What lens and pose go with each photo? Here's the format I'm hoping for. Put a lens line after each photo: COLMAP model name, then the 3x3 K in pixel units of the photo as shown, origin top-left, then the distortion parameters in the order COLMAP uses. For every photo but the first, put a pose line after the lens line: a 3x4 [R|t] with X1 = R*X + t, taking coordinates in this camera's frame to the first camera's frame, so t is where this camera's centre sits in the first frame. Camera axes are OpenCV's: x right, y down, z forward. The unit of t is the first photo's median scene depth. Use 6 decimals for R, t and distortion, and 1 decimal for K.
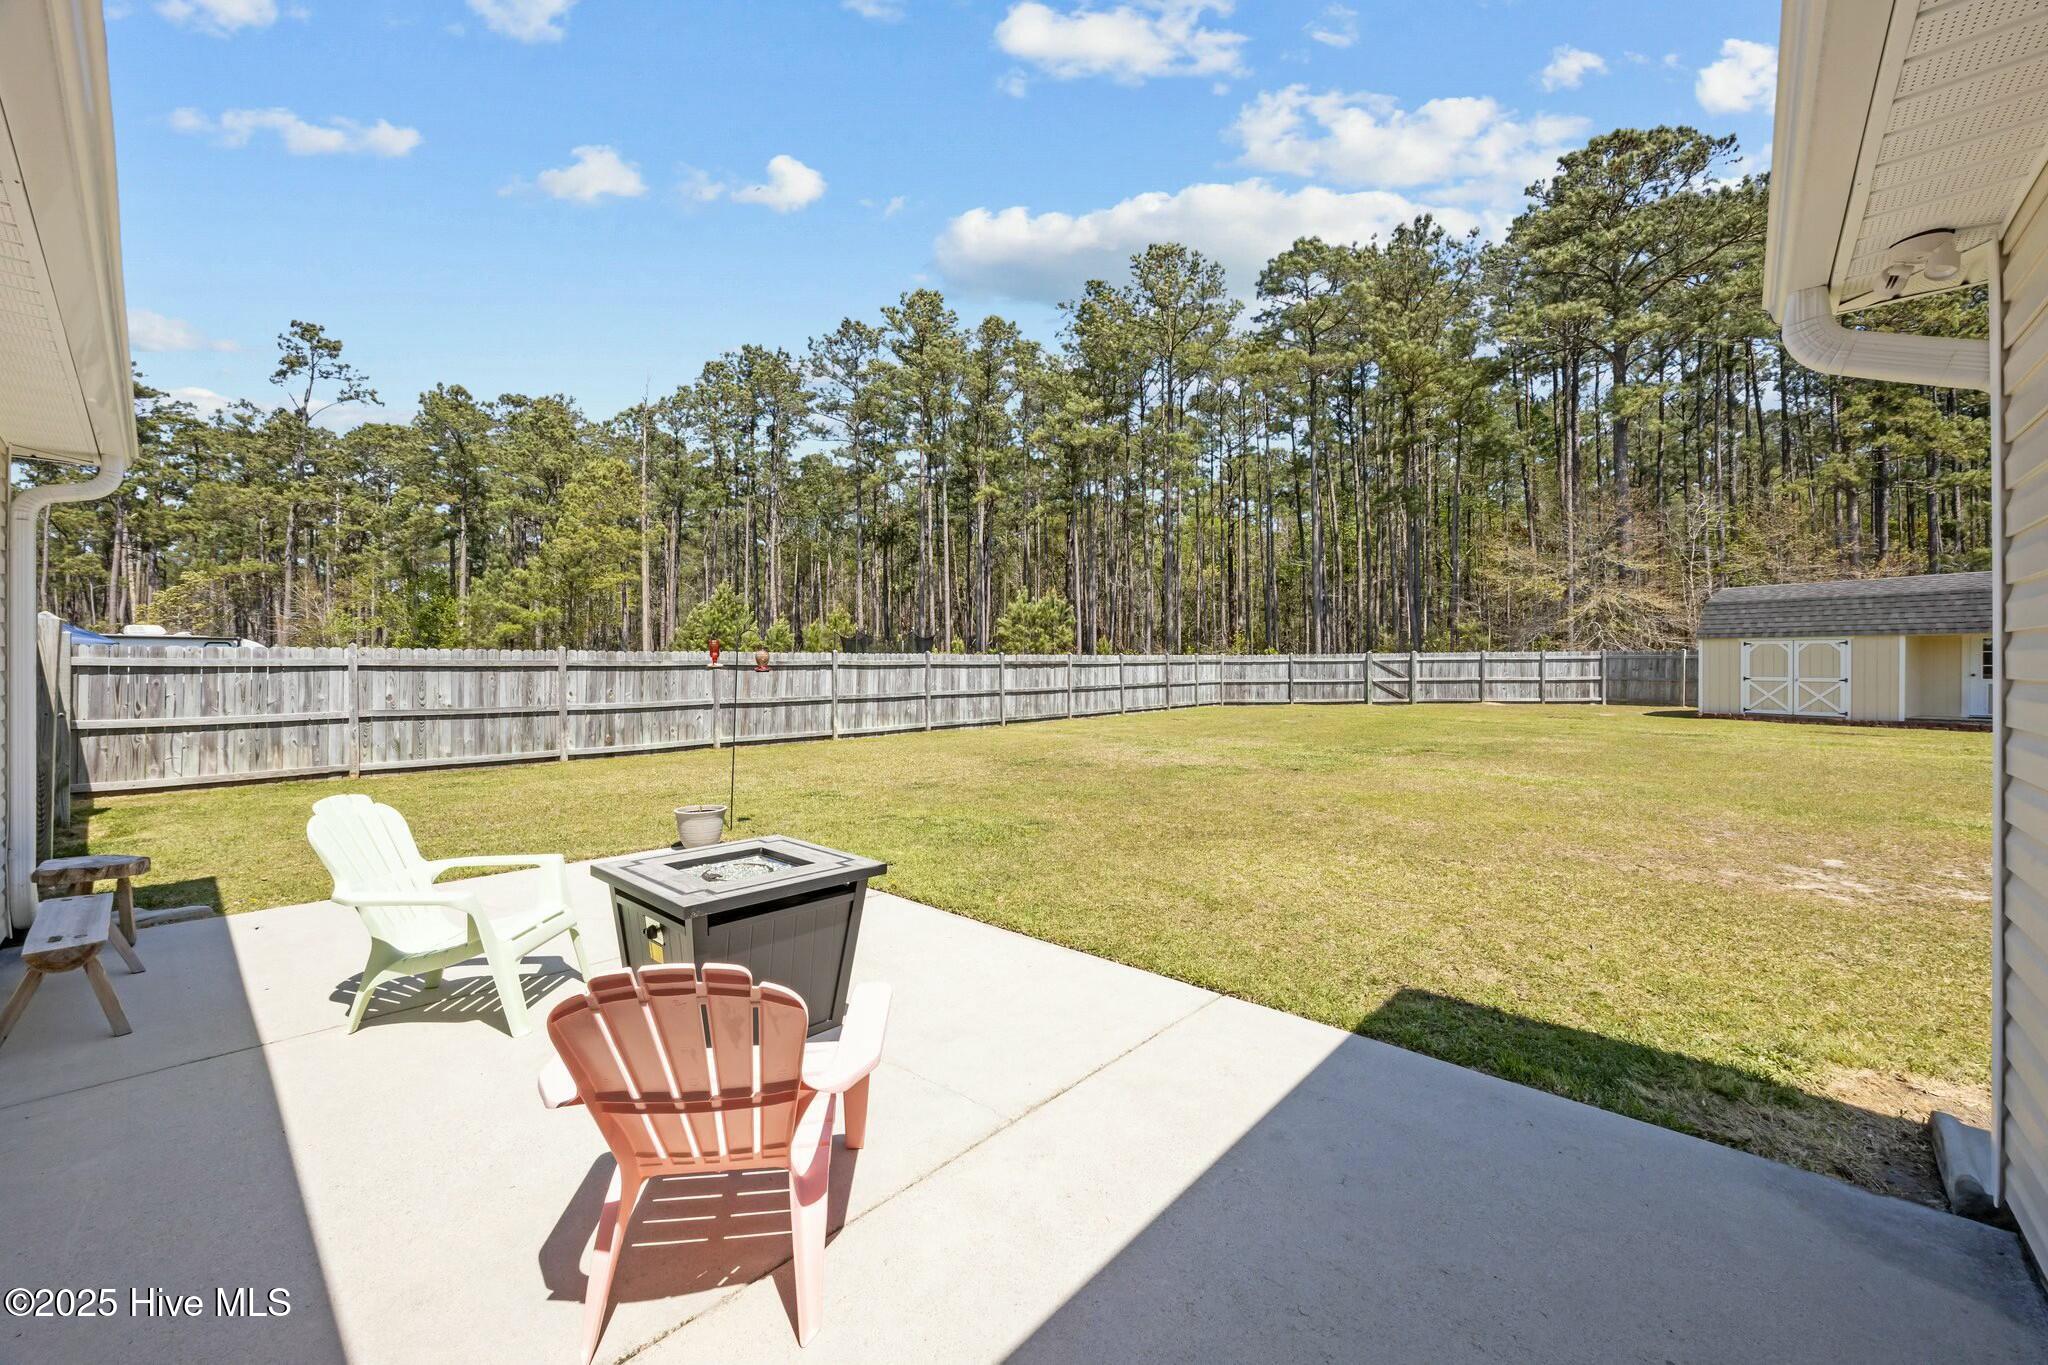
lens RADIAL K [[782.4, 0, 1039.9], [0, 782.4, 670.5], [0, 0, 1]] dist [0.000404, -0.000406]
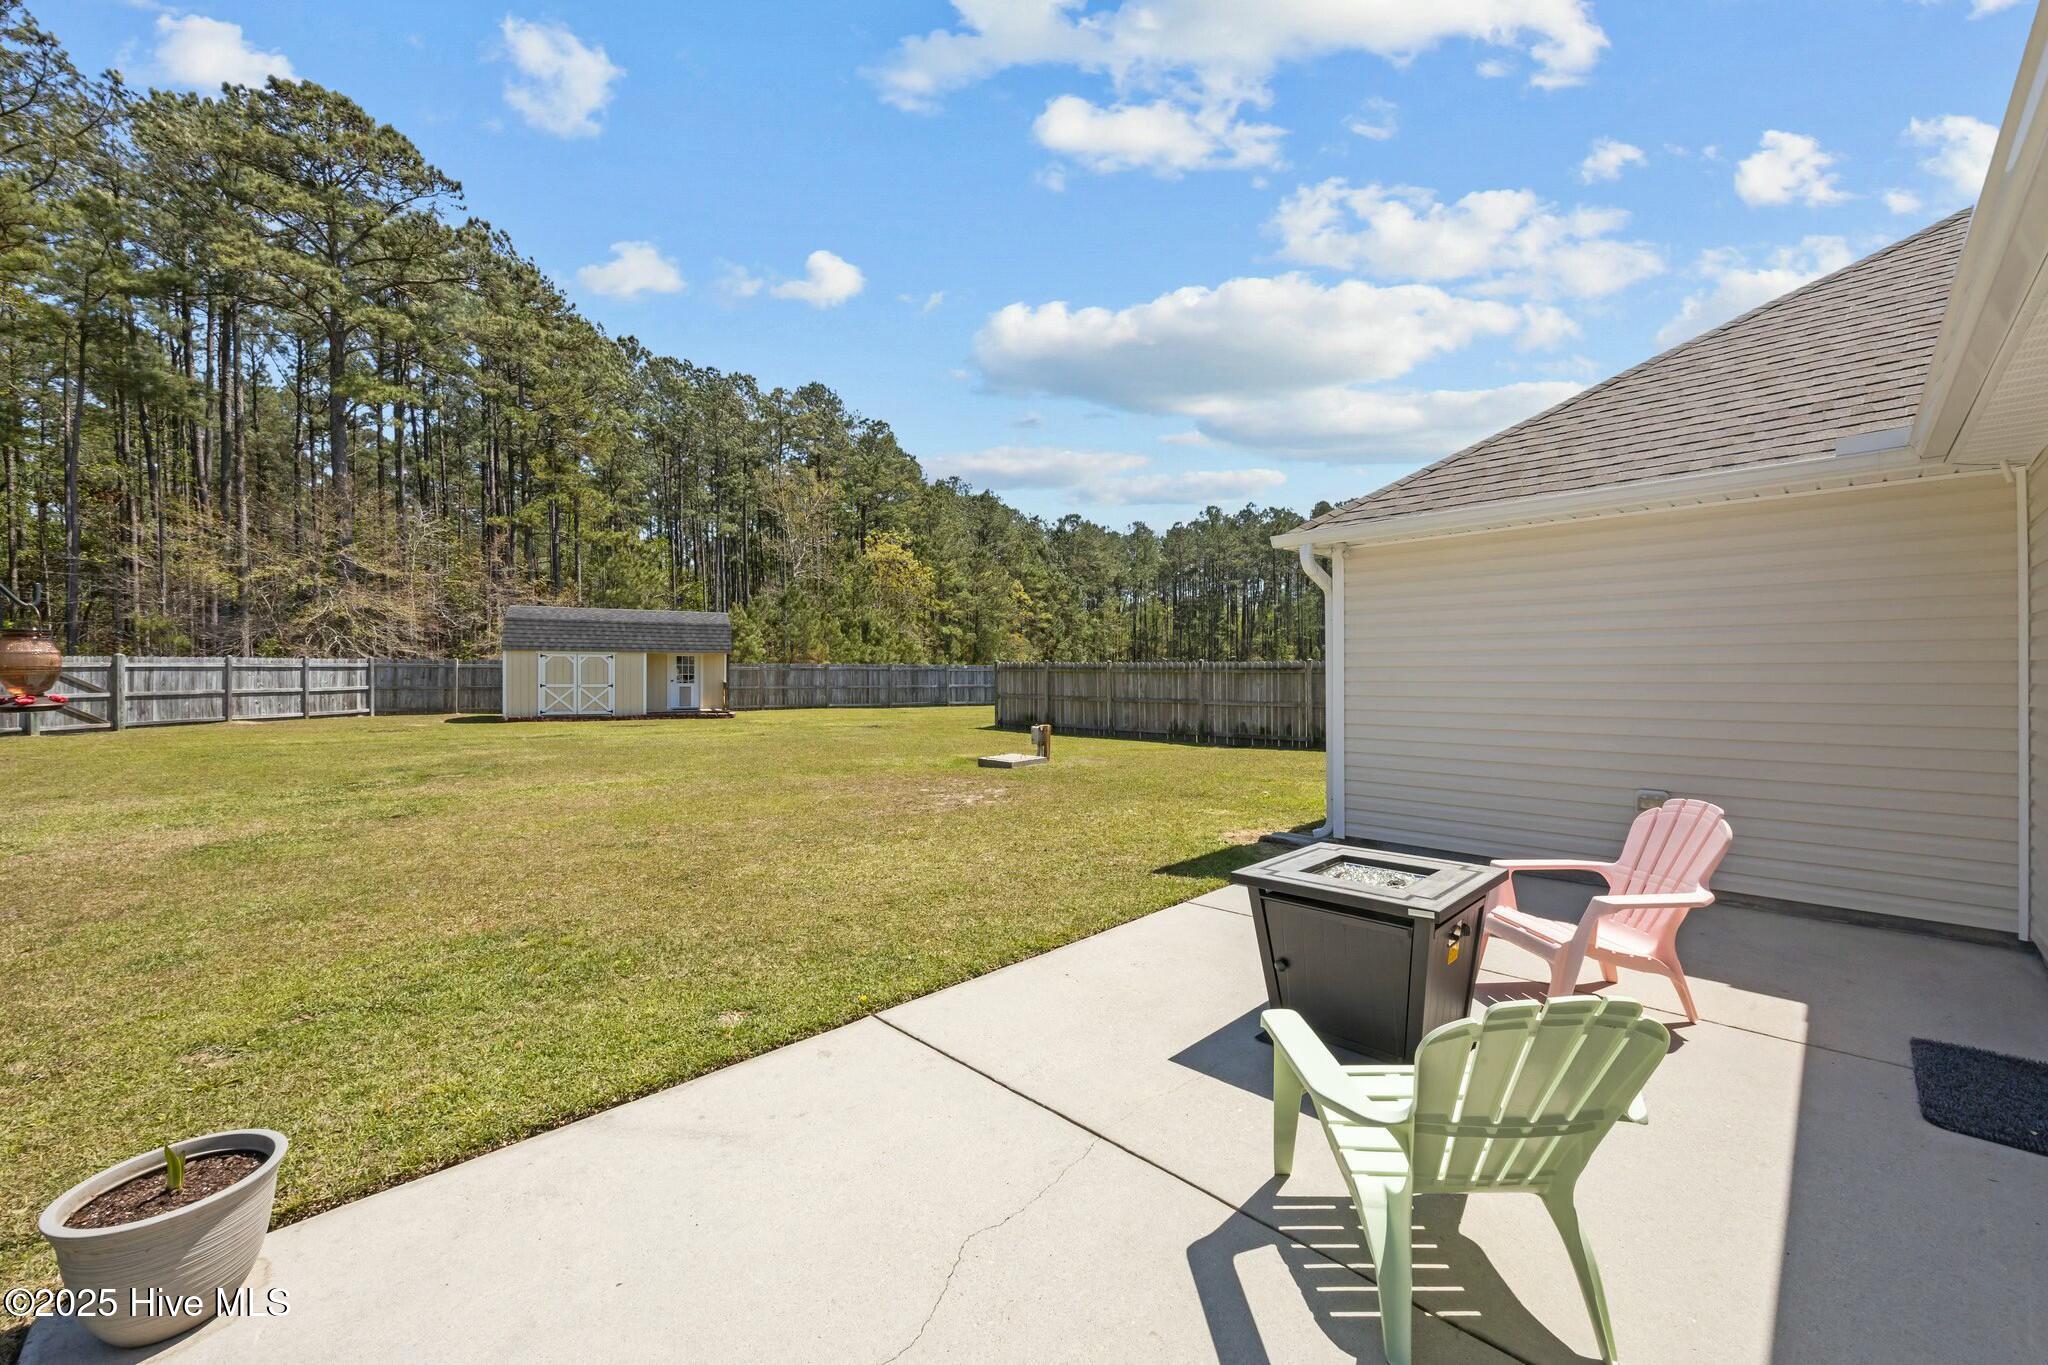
lens RADIAL K [[782.4, 0, 1034.6], [0, 782.4, 676.3], [0, 0, 1]] dist [0.000404, -0.000406]
pose [[0.091891, -0.003973, 0.995761, -0.139983], [0.005879, 0.999977, 0.003447, -0.002452], [-0.995752, 0.005538, 0.091913, 0.128745]]
